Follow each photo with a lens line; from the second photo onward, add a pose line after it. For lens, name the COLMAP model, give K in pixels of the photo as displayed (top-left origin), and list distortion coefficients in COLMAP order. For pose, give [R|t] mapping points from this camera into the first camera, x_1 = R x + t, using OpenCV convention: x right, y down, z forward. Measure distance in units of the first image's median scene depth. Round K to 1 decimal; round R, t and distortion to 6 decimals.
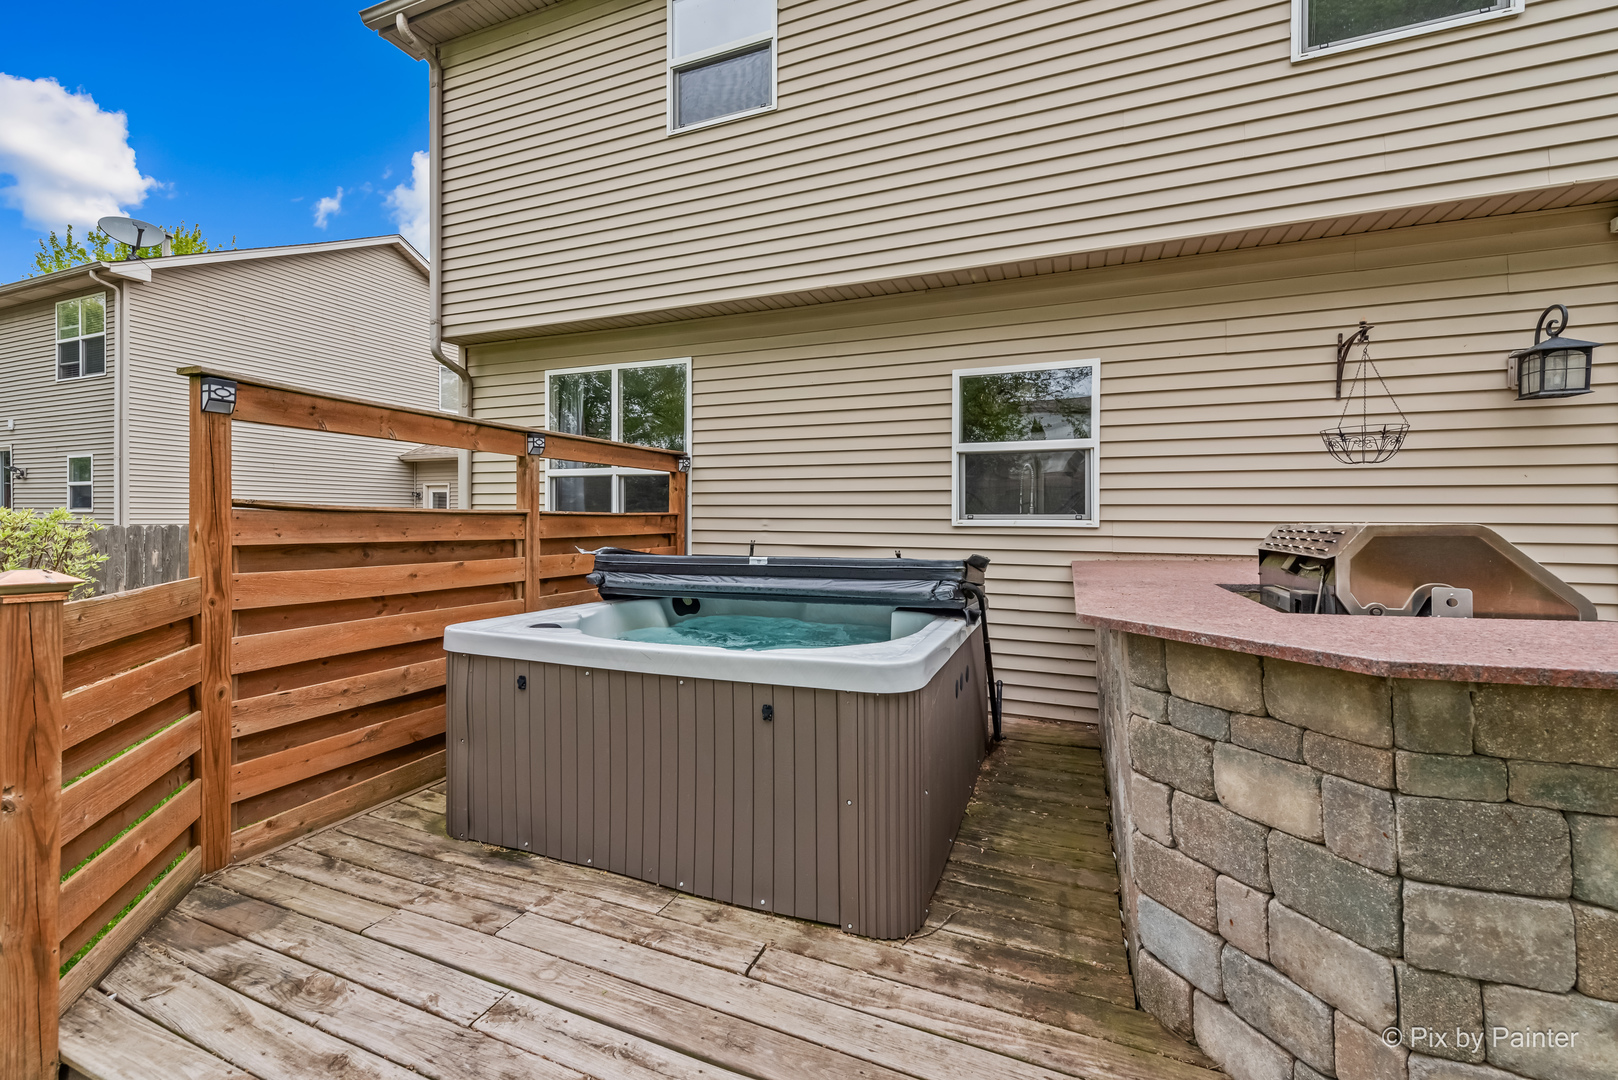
lens RADIAL K [[652.8, 0, 810.1], [0, 652.8, 508.7], [0, 0, 1]] dist [0.008958, -0.001091]
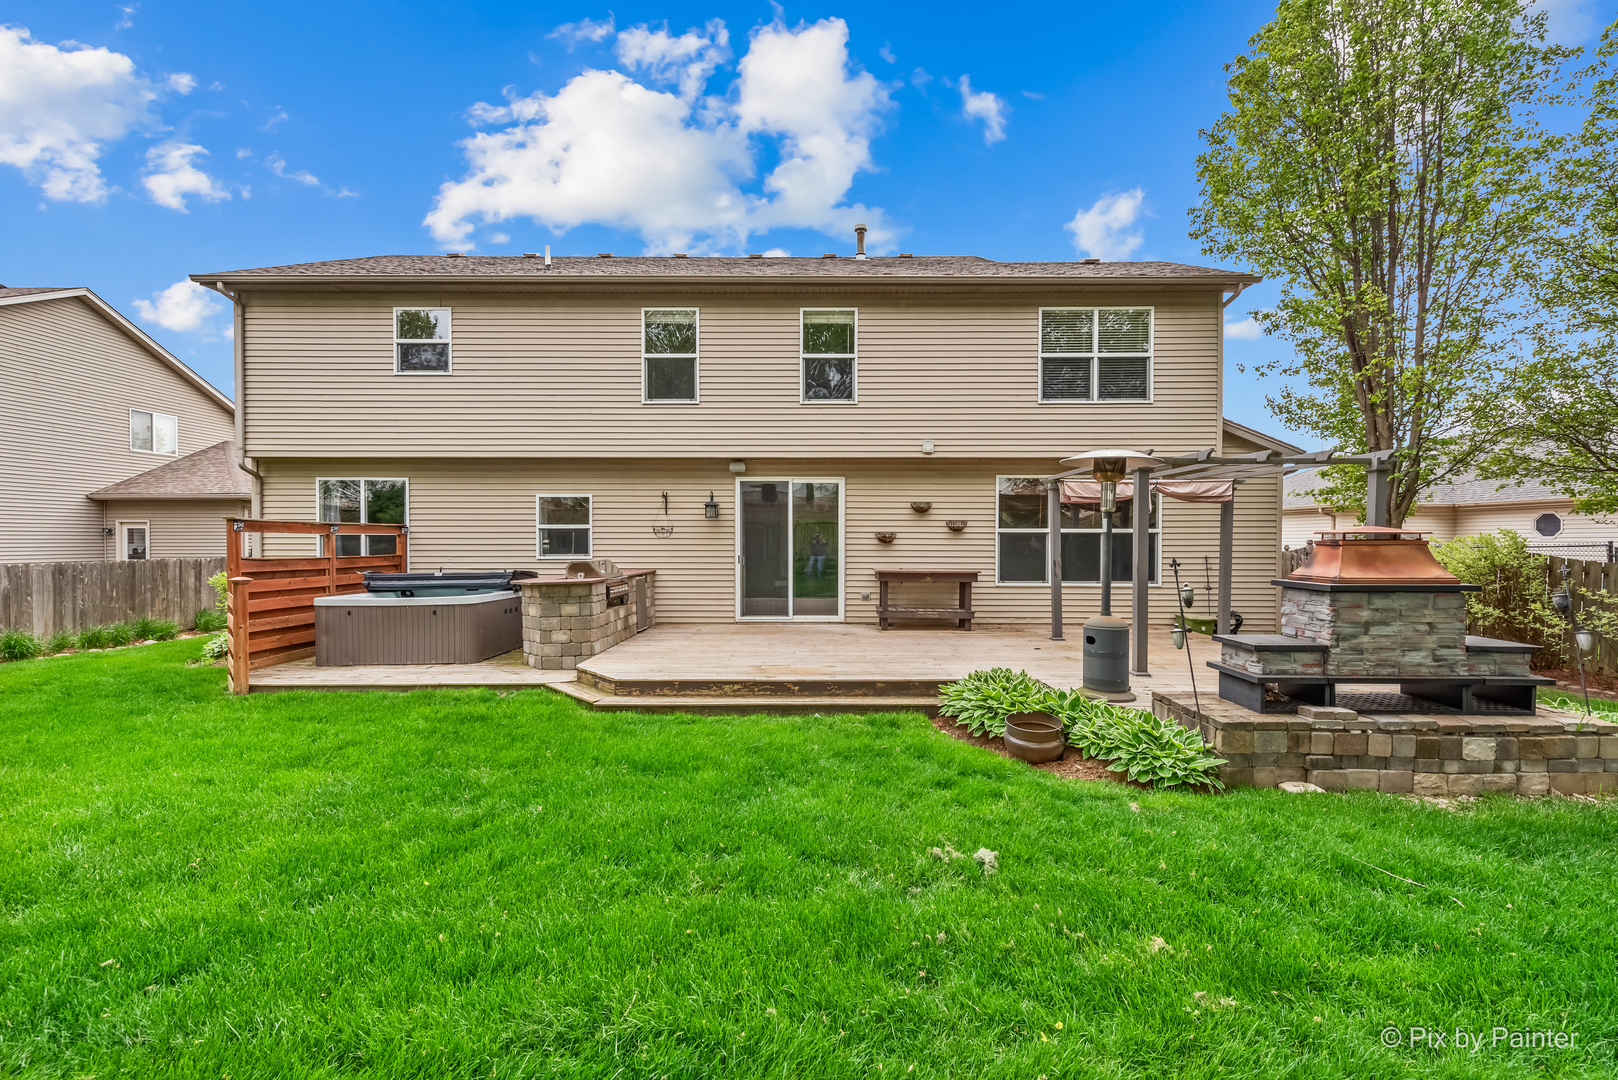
lens RADIAL K [[652.8, 0, 816.2], [0, 652.8, 538.9], [0, 0, 1]] dist [0.008958, -0.001091]
pose [[0.928531, -0.006033, 0.371207, 0.252262], [0.001147, 0.999910, 0.013381, -0.070023], [-0.371254, -0.011999, 0.928454, -1.441389]]
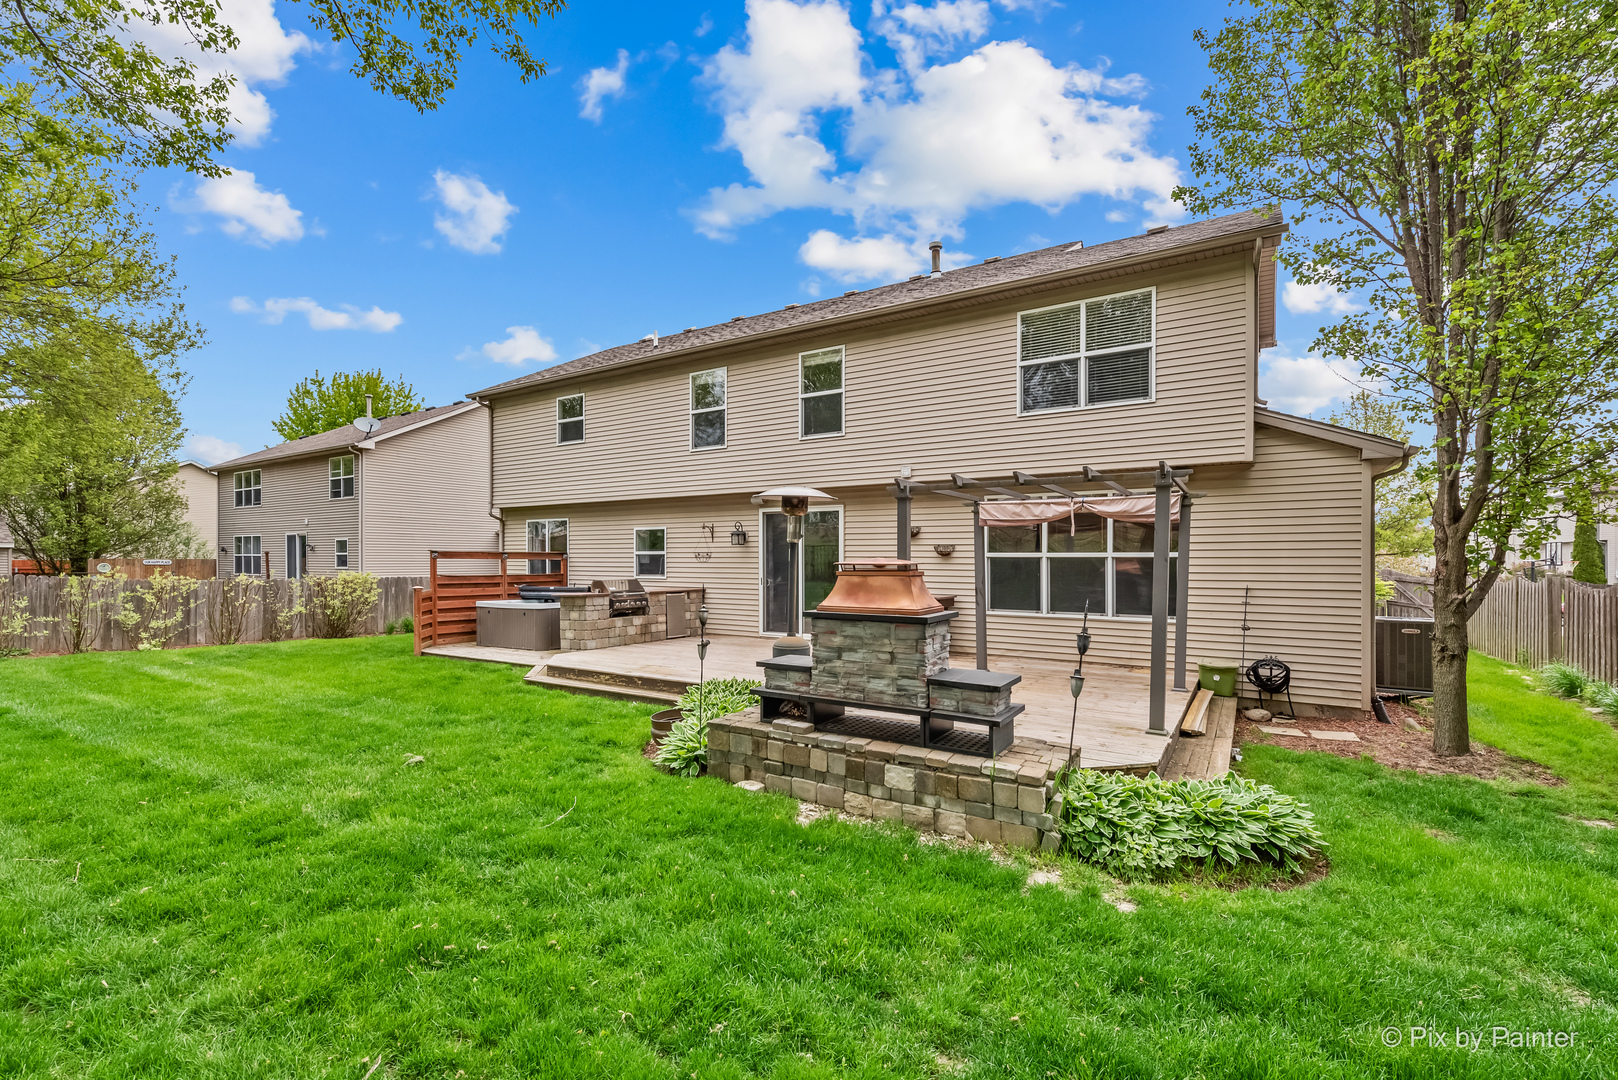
lens RADIAL K [[712.1, 0, 801.7], [0, 712.1, 548.3], [0, 0, 1]] dist [0.003520, 0.000029]
pose [[0.982373, -0.009202, -0.186704, 1.448352], [0.008591, 0.999955, -0.004083, -0.084602], [0.186733, 0.002407, 0.982408, -1.927802]]
